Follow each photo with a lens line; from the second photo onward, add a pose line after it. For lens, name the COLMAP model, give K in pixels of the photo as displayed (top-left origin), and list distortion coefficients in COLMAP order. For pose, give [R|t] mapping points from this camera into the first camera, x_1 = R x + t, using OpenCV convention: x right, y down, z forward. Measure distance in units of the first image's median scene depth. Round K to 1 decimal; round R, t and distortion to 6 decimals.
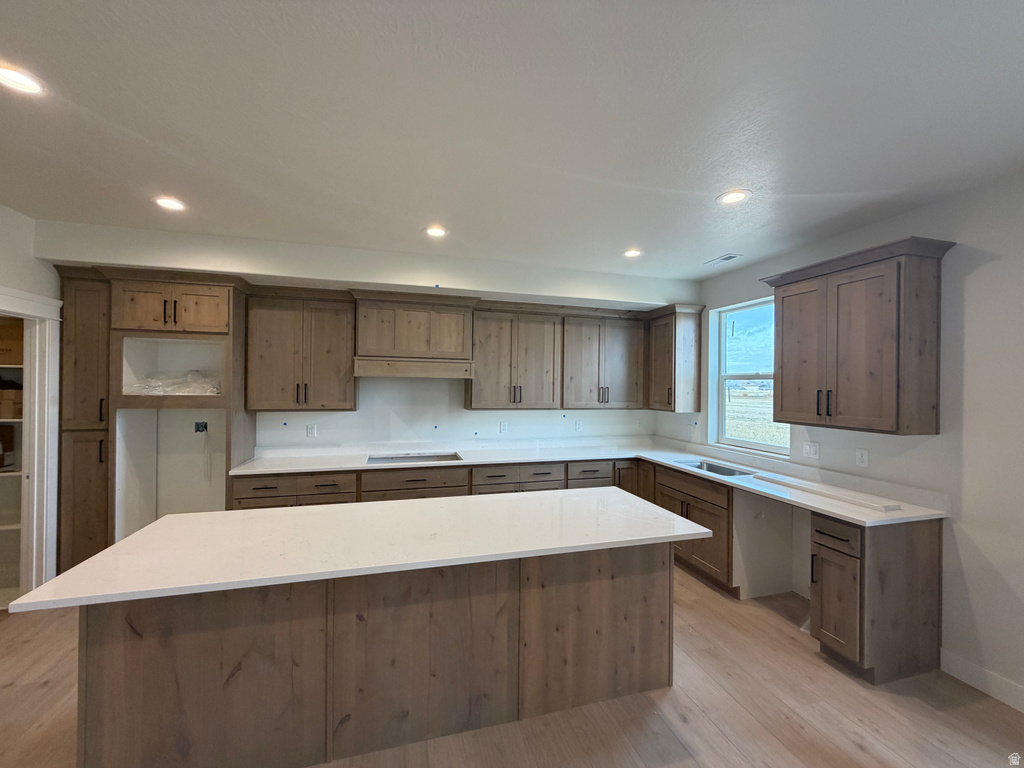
lens RADIAL K [[408.0, 0, 512.0], [0, 408.0, 384.0], [0, 0, 1]] dist [-0.000192, 0.000037]
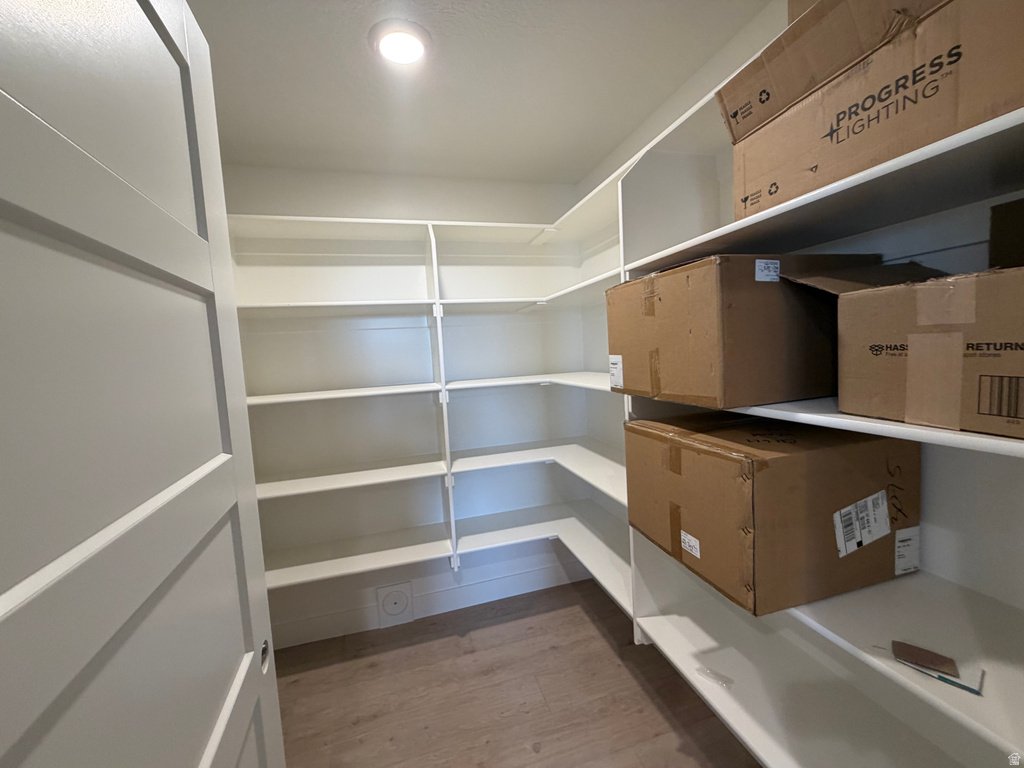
lens RADIAL K [[408.0, 0, 512.0], [0, 408.0, 384.0], [0, 0, 1]] dist [-0.000192, 0.000037]
pose [[-0.000442, 0.069758, -0.997564, -1.042166], [0.057075, 0.995940, 0.069619, 0.038982], [0.998370, -0.056905, -0.004422, 0.798982]]
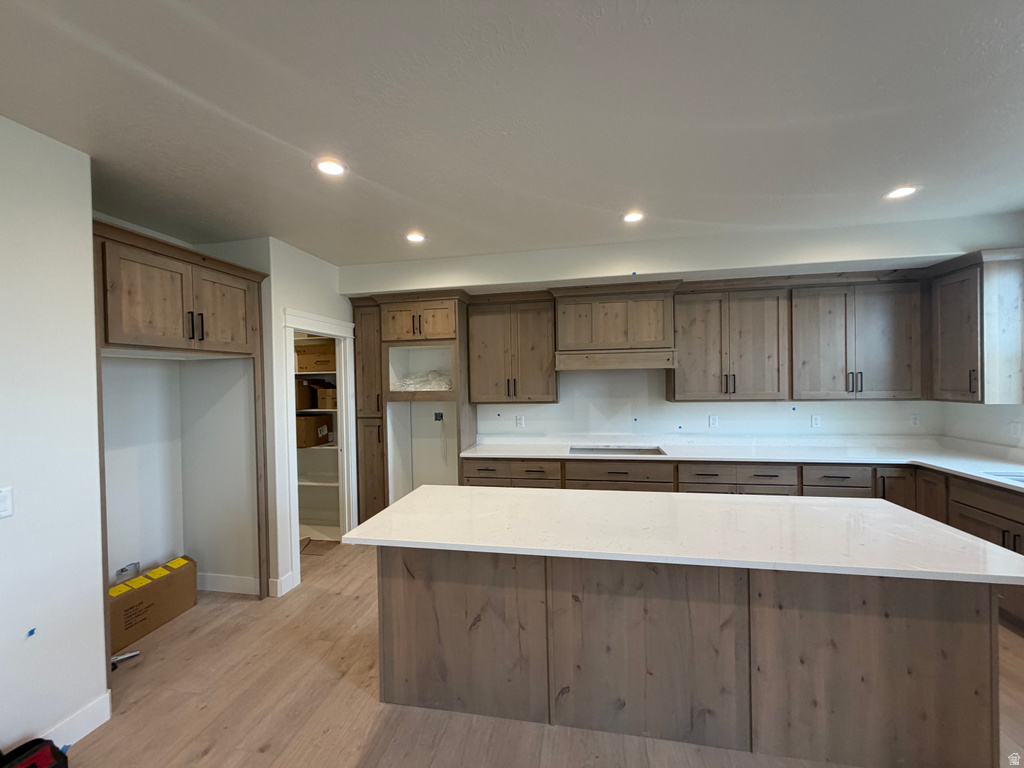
lens RADIAL K [[408.0, 0, 512.0], [0, 408.0, 384.0], [0, 0, 1]] dist [-0.000192, 0.000037]
pose [[0.895131, -0.023450, -0.445186, -0.018312], [0.030341, 0.999505, 0.008359, 0.004179], [0.444769, -0.020989, 0.895399, 0.000496]]
